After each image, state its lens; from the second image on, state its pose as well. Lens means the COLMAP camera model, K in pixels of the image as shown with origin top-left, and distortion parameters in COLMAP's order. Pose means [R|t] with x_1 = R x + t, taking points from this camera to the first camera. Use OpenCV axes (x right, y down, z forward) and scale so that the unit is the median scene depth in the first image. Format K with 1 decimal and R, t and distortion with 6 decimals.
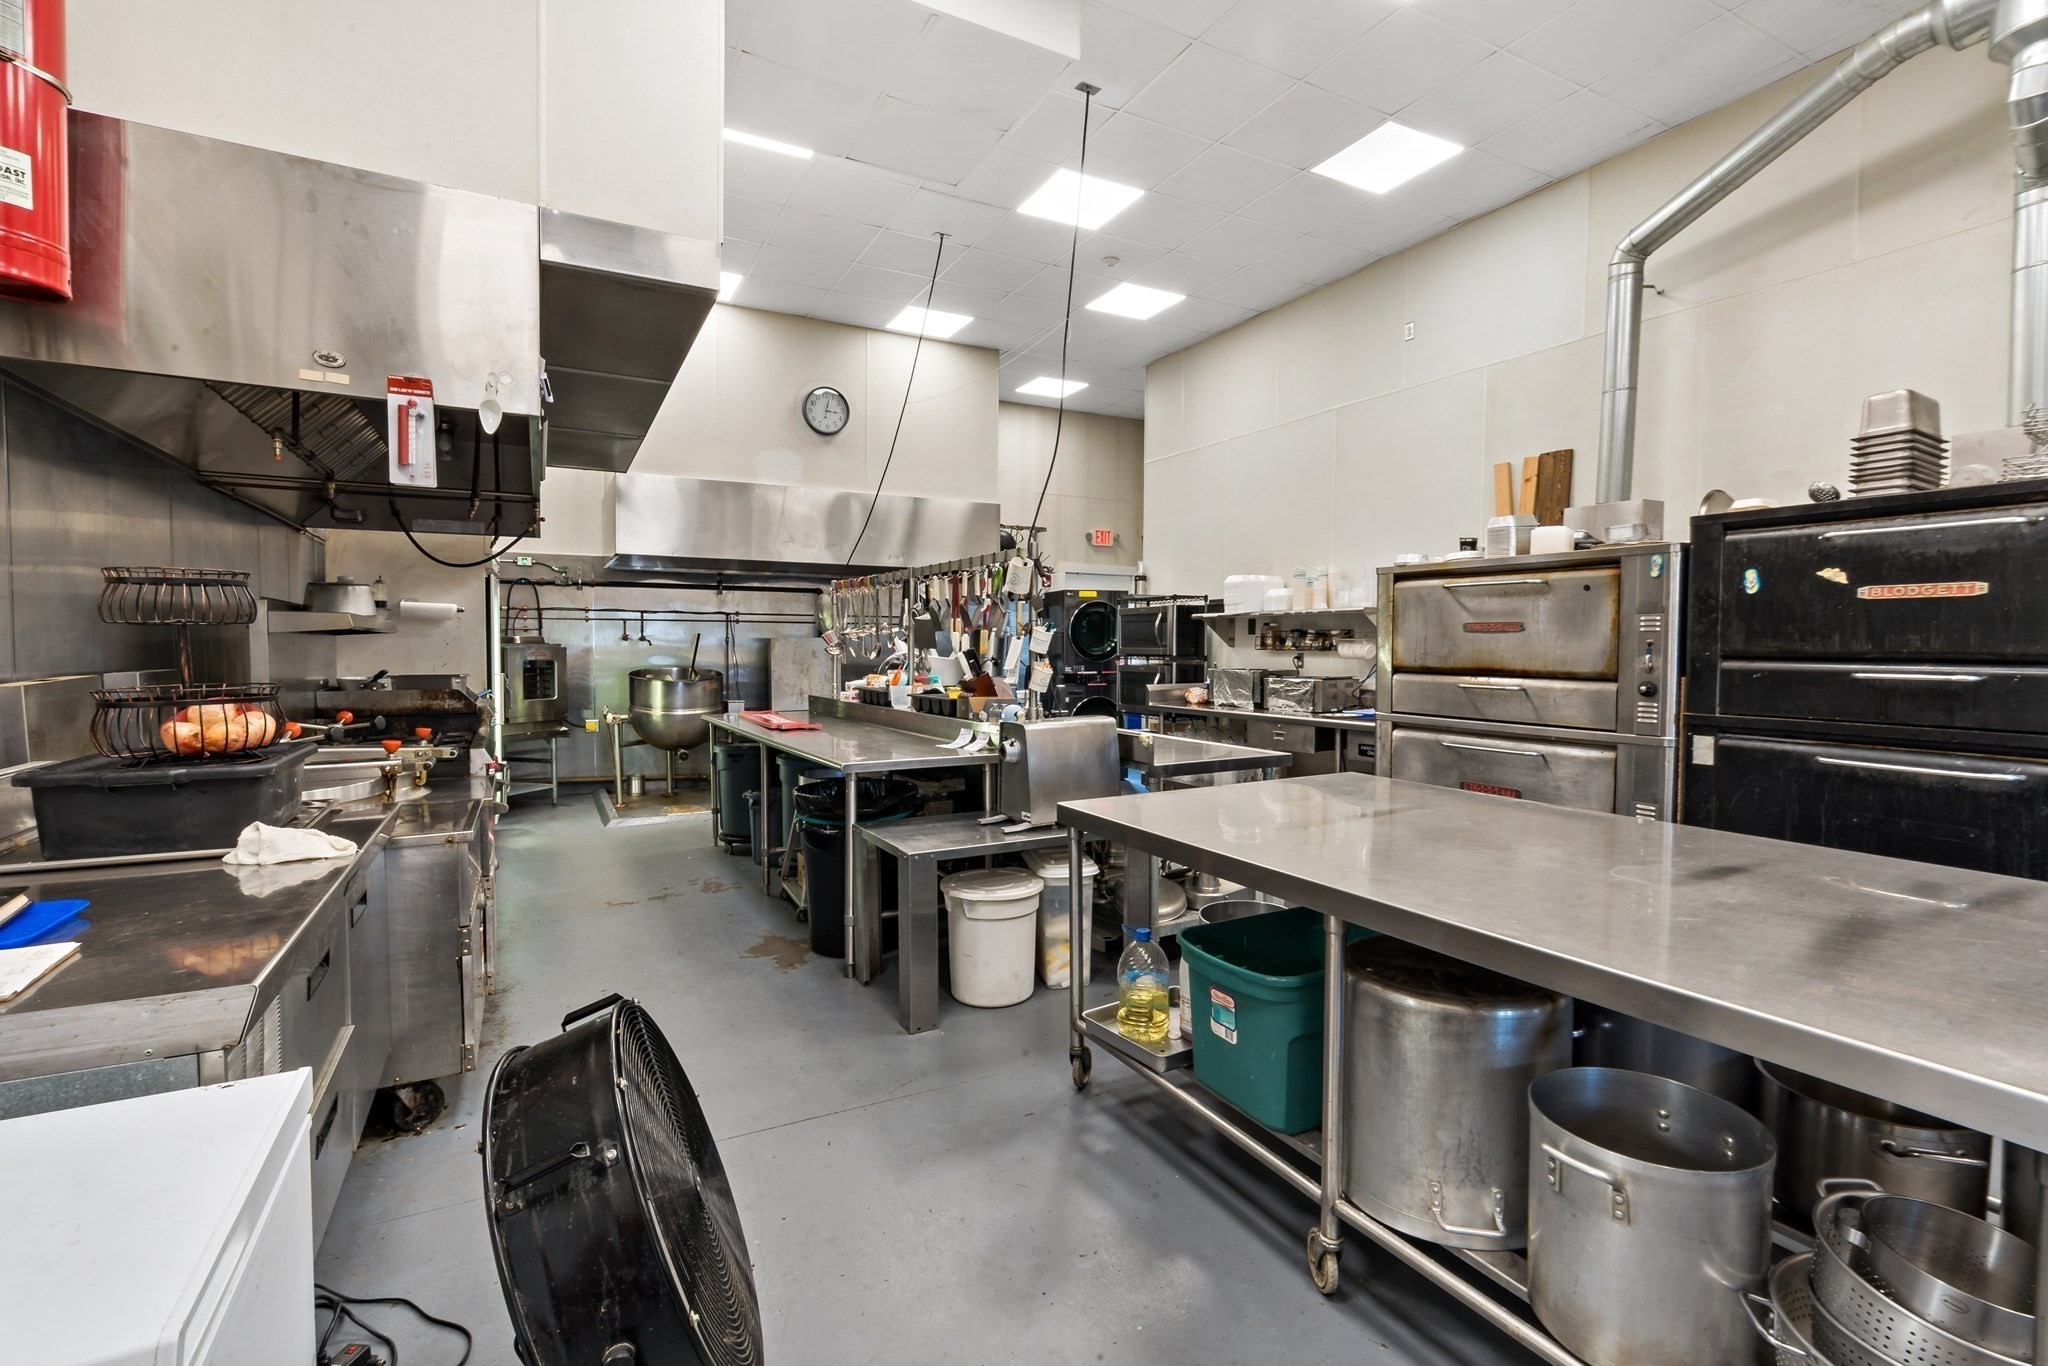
lens RADIAL K [[942.2, 0, 1029.1], [0, 942.2, 683.1], [0, 0, 1]] dist [-0.012659, -0.000099]
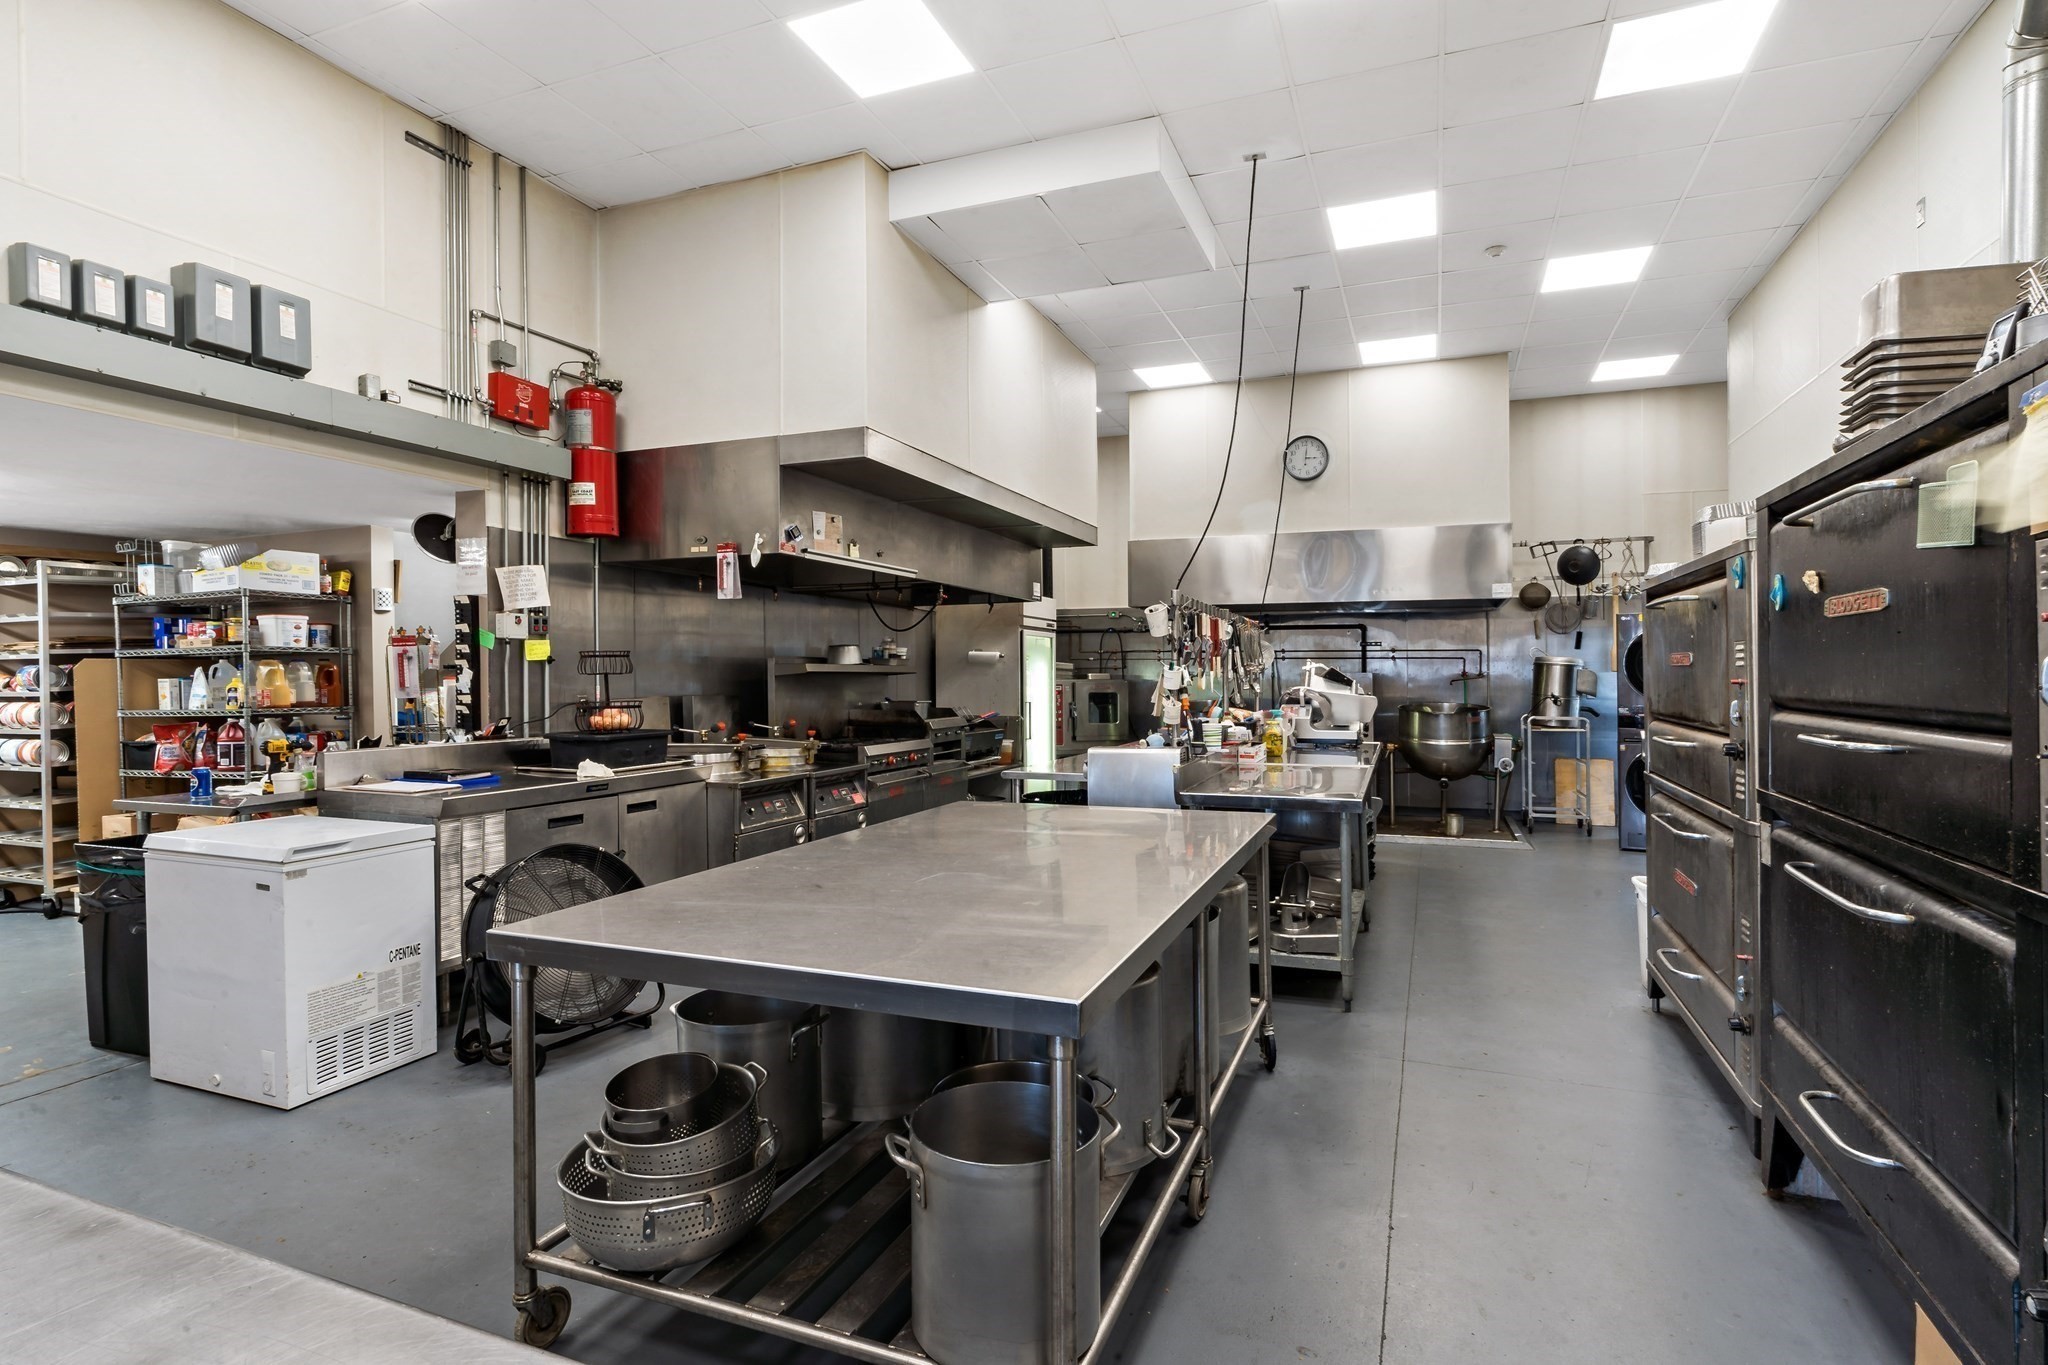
lens RADIAL K [[1010.6, 0, 1064.8], [0, 1010.6, 695.1], [0, 0, 1]] dist [0.002020, 0.000387]
pose [[0.652187, 0.010062, -0.757991, 0.534977], [-0.028119, 0.999545, -0.010926, -0.004880], [0.757536, 0.028440, 0.652173, 0.073224]]
